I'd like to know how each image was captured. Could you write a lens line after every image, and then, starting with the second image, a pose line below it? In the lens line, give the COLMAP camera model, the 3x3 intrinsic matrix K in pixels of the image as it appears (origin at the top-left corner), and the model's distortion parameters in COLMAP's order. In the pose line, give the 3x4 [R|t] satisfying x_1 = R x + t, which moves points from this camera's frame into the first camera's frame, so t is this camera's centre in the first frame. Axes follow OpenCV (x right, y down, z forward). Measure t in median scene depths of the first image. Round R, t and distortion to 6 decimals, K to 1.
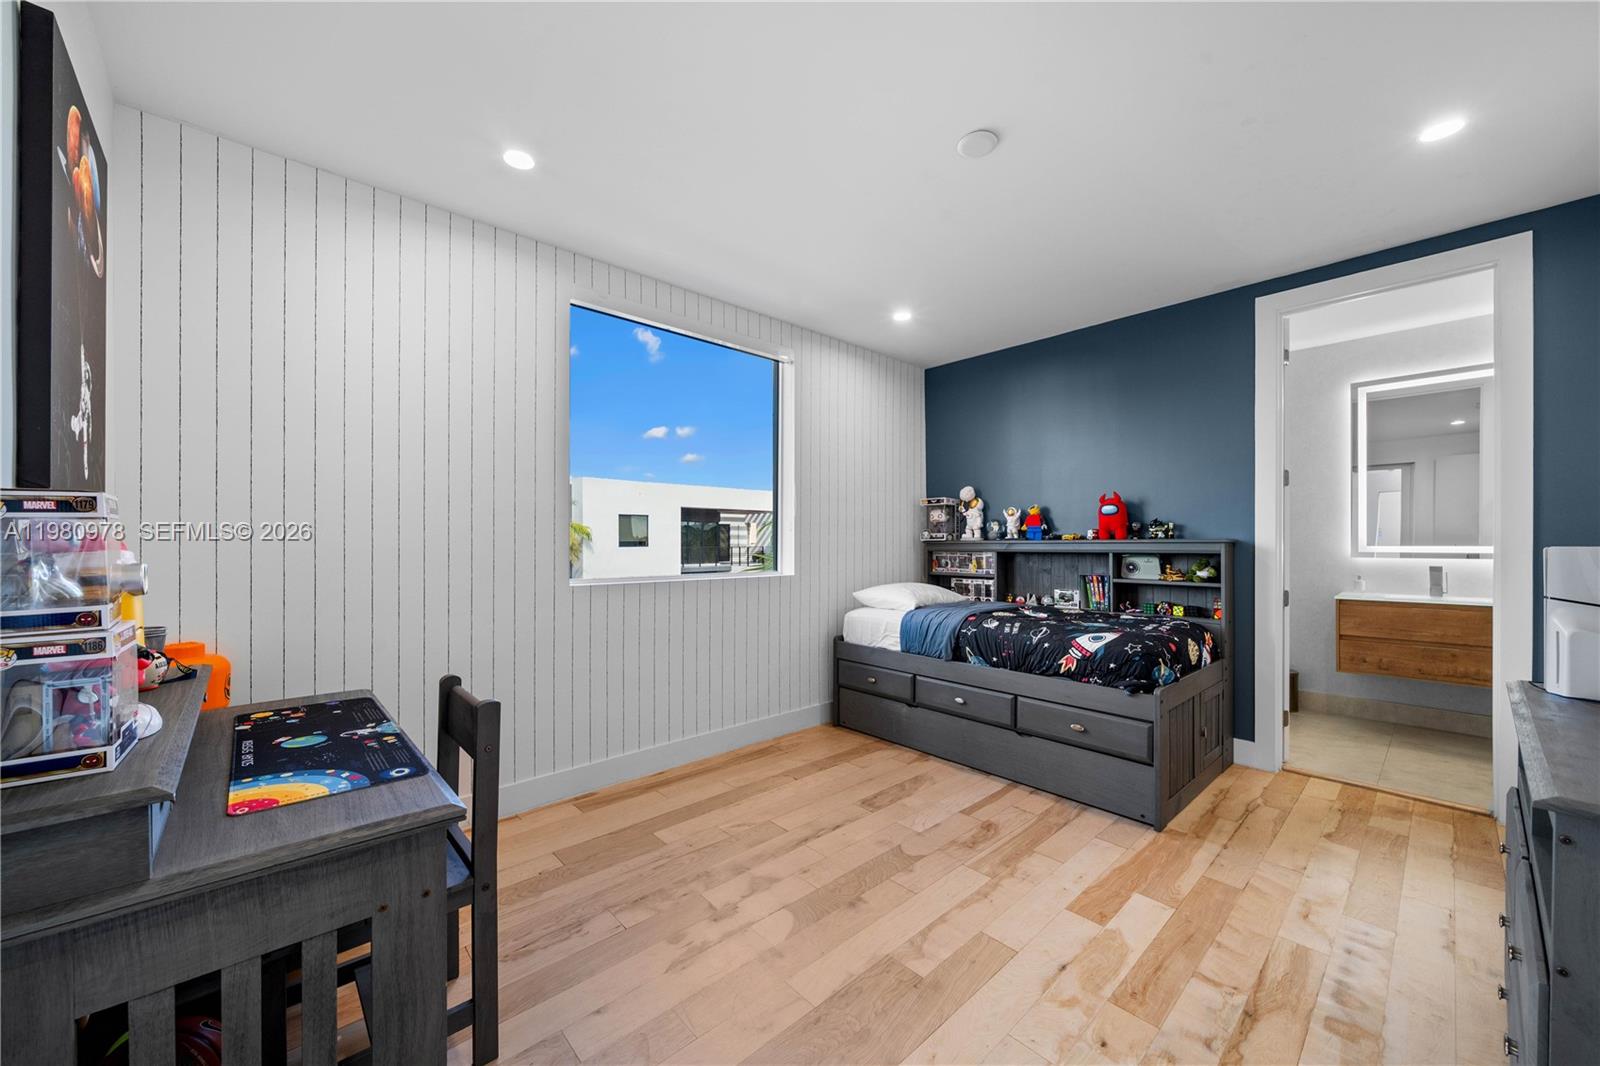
lens RADIAL K [[621.7, 0, 799.4], [0, 621.7, 538.2], [0, 0, 1]] dist [0.014320, -0.000022]
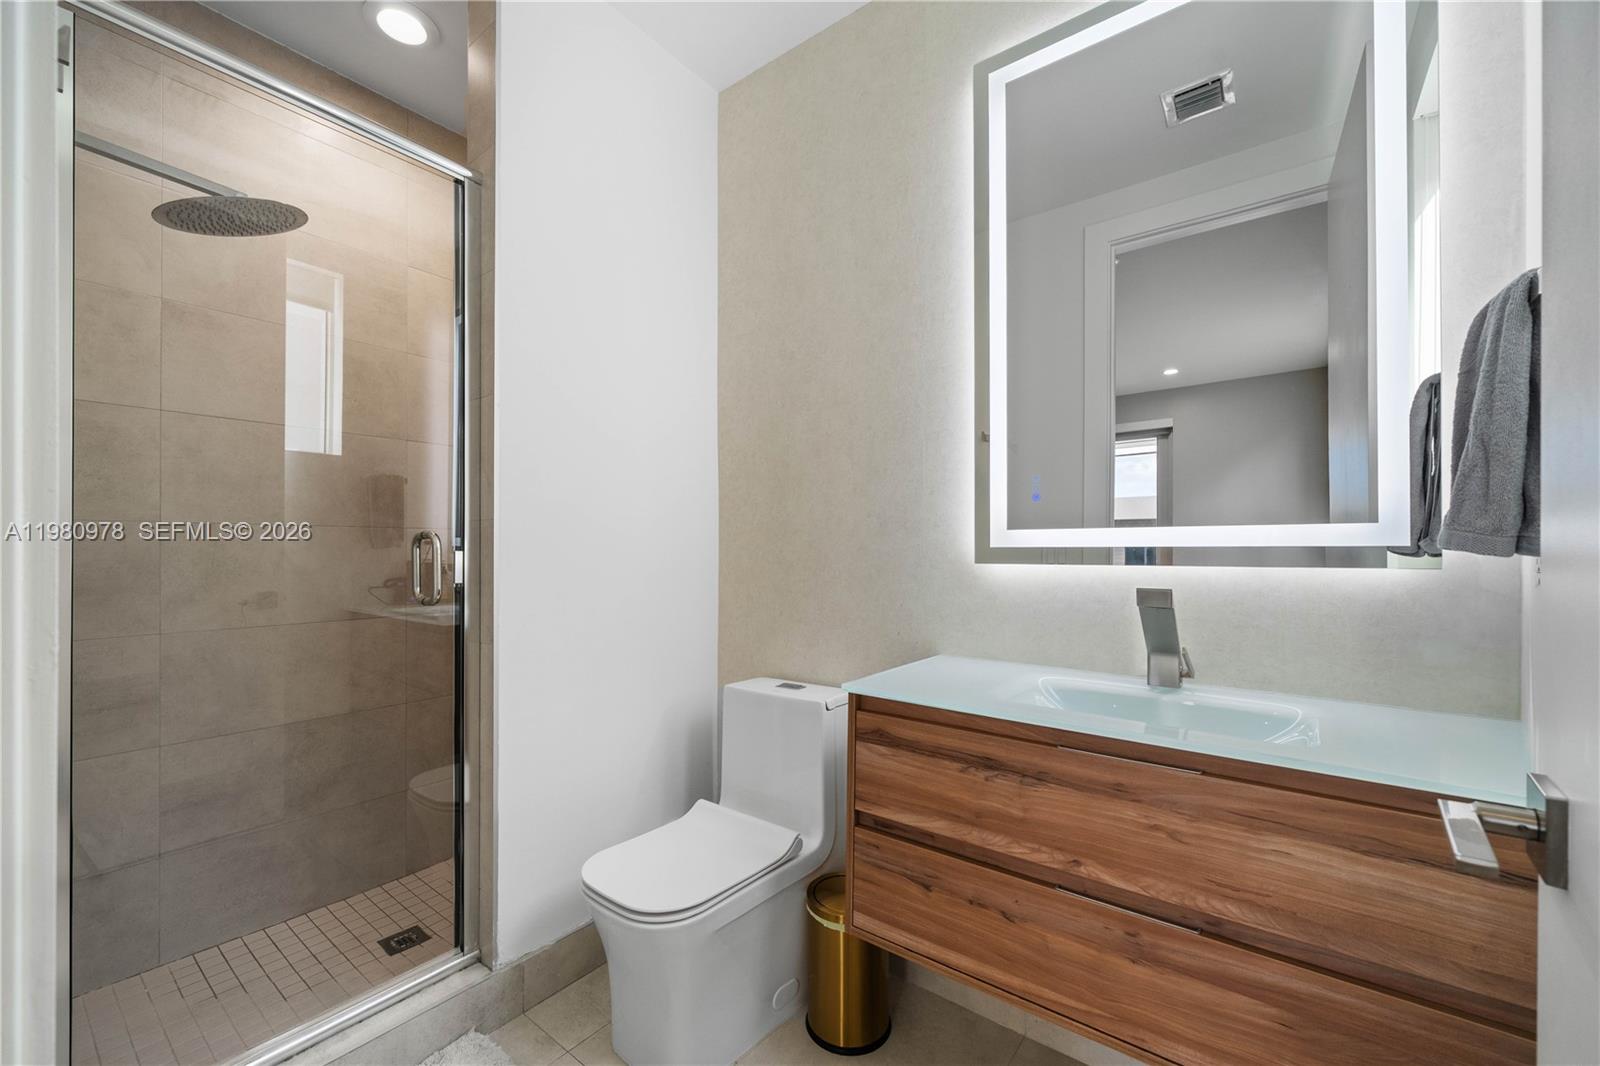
lens RADIAL K [[655.6, 0, 787.9], [0, 655.6, 543.9], [0, 0, 1]] dist [0.015208, -0.000285]
pose [[0.988641, 0.005359, 0.150202, 0.773497], [-0.004313, 0.999964, -0.007291, 0.025145], [-0.150235, 0.006561, 0.988628, 0.701499]]
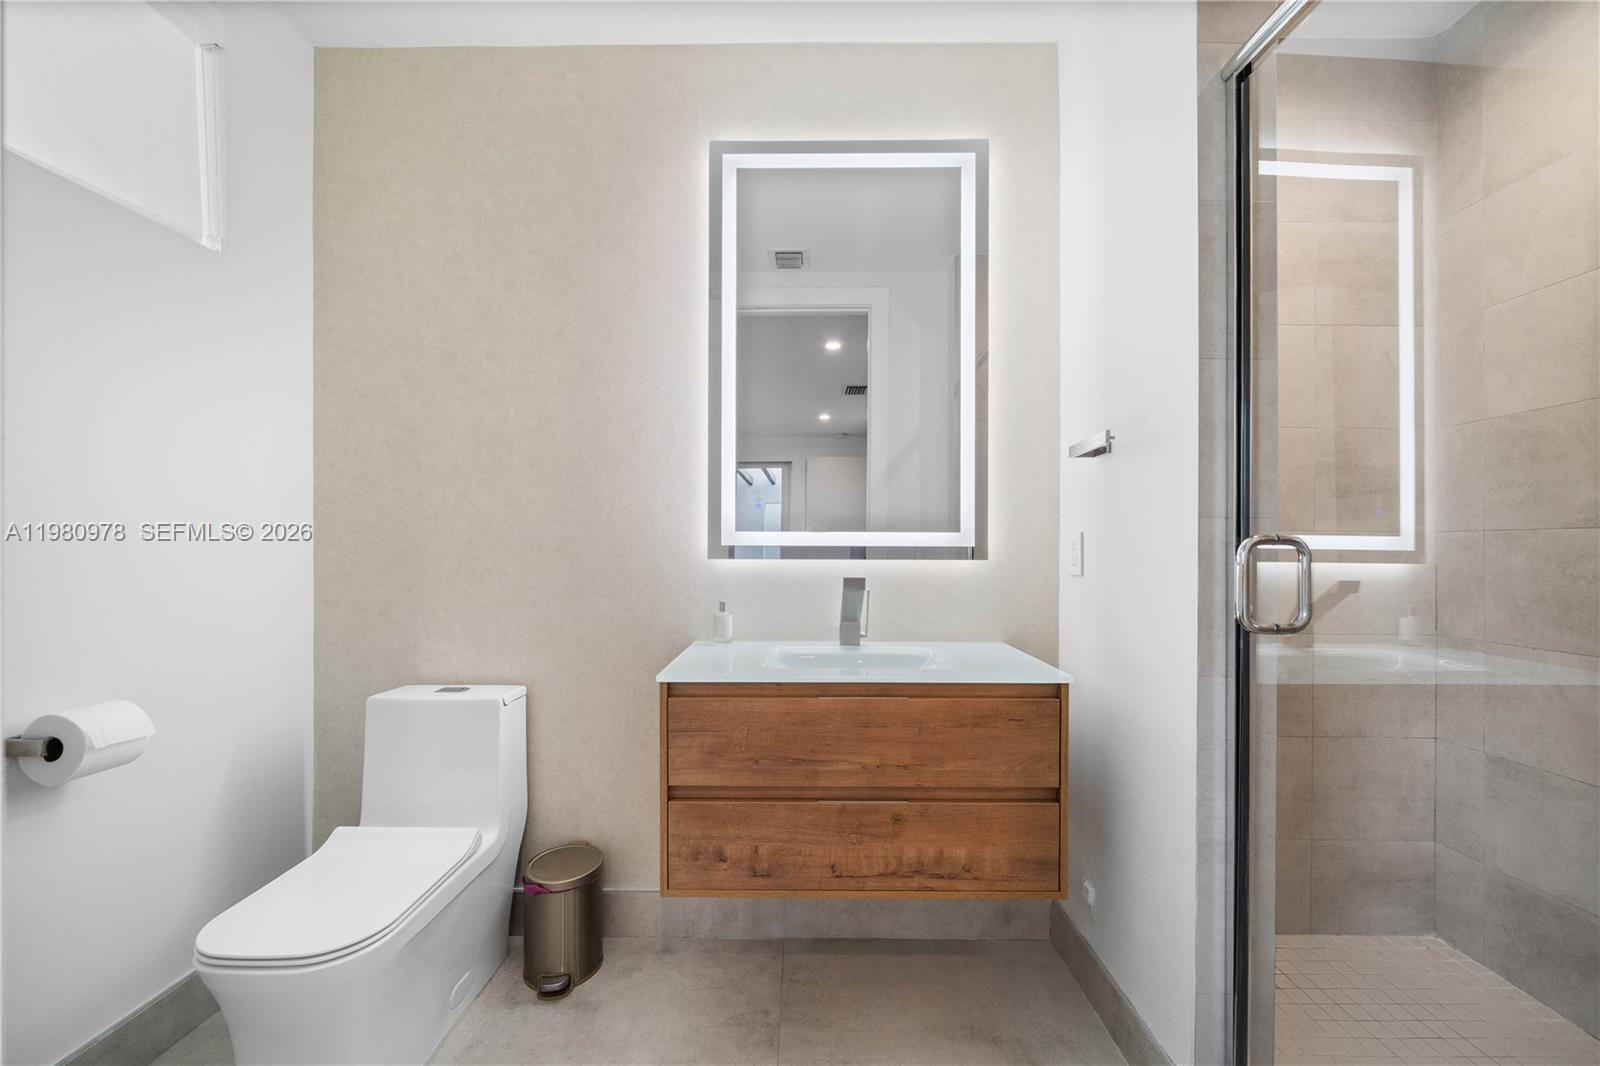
lens RADIAL K [[557.8, 0, 798.2], [0, 557.8, 556.0], [0, 0, 1]] dist [-0.022365, -0.000091]
pose [[0.696814, -0.005846, 0.717228, 0.702470], [-0.005441, 0.999895, 0.013436, 0.025285], [-0.717231, -0.013265, 0.696709, 0.752000]]
